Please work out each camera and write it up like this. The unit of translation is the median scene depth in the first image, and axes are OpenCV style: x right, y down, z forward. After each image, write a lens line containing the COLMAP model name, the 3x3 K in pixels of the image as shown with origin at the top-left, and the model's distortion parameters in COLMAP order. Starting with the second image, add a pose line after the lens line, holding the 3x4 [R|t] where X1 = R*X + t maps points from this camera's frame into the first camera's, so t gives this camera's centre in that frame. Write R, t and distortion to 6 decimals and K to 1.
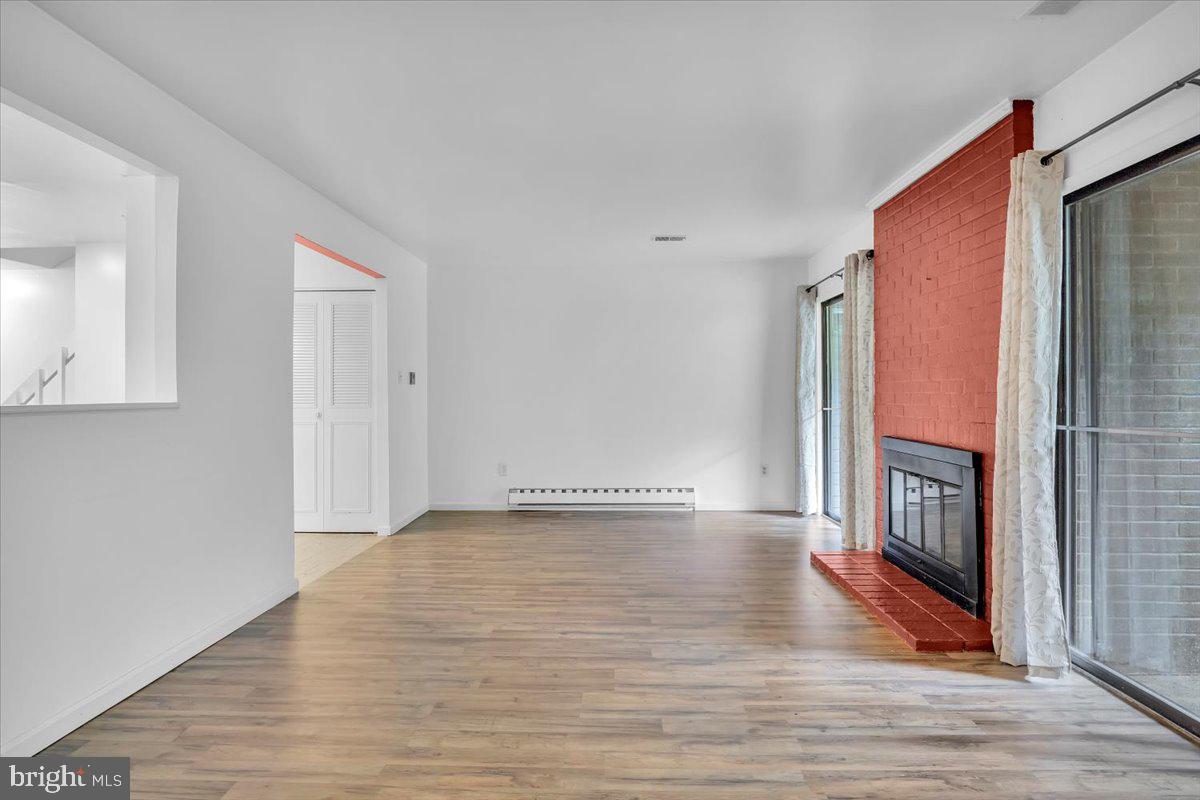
lens RADIAL K [[599.0, 0, 594.1], [0, 599.0, 390.7], [0, 0, 1]] dist [-0.002179, -0.001193]
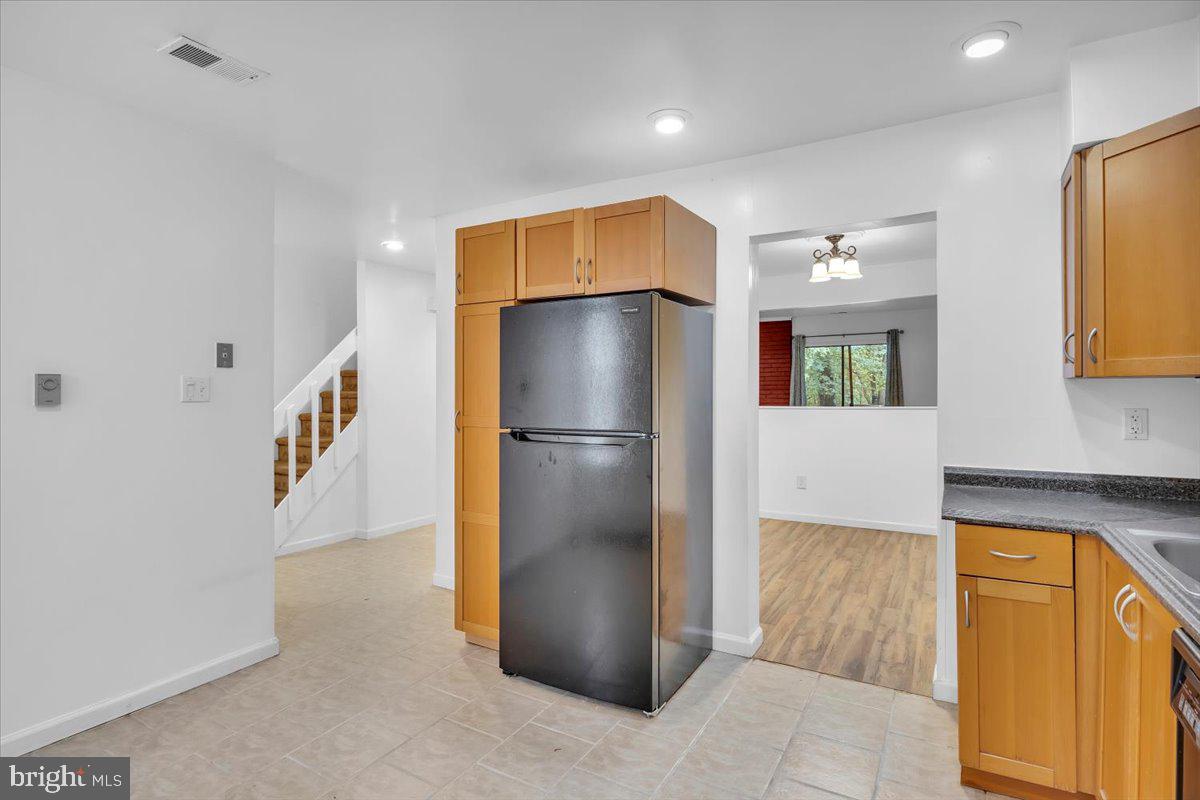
lens RADIAL K [[599.0, 0, 594.1], [0, 599.0, 390.7], [0, 0, 1]] dist [-0.002179, -0.001193]
pose [[-0.480964, 0.005477, -0.876723, 1.446465], [0.005669, 0.999979, 0.003137, -0.040248], [0.876722, -0.003462, -0.480985, 0.789207]]
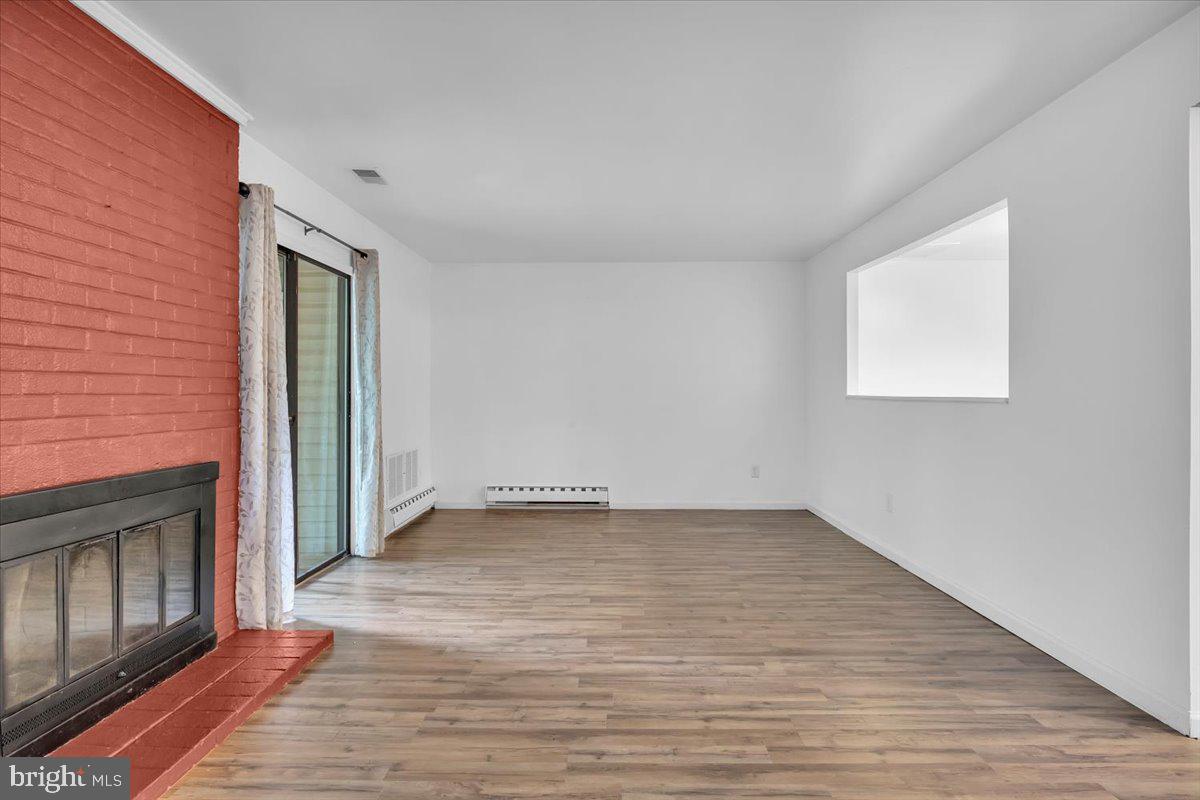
lens RADIAL K [[599.0, 0, 594.1], [0, 599.0, 390.7], [0, 0, 1]] dist [-0.002179, -0.001193]
pose [[-0.999899, 0.006033, -0.012893, 0.088482], [0.006169, 0.999925, -0.010566, 0.012186], [0.012828, -0.010645, -0.999861, 1.913247]]
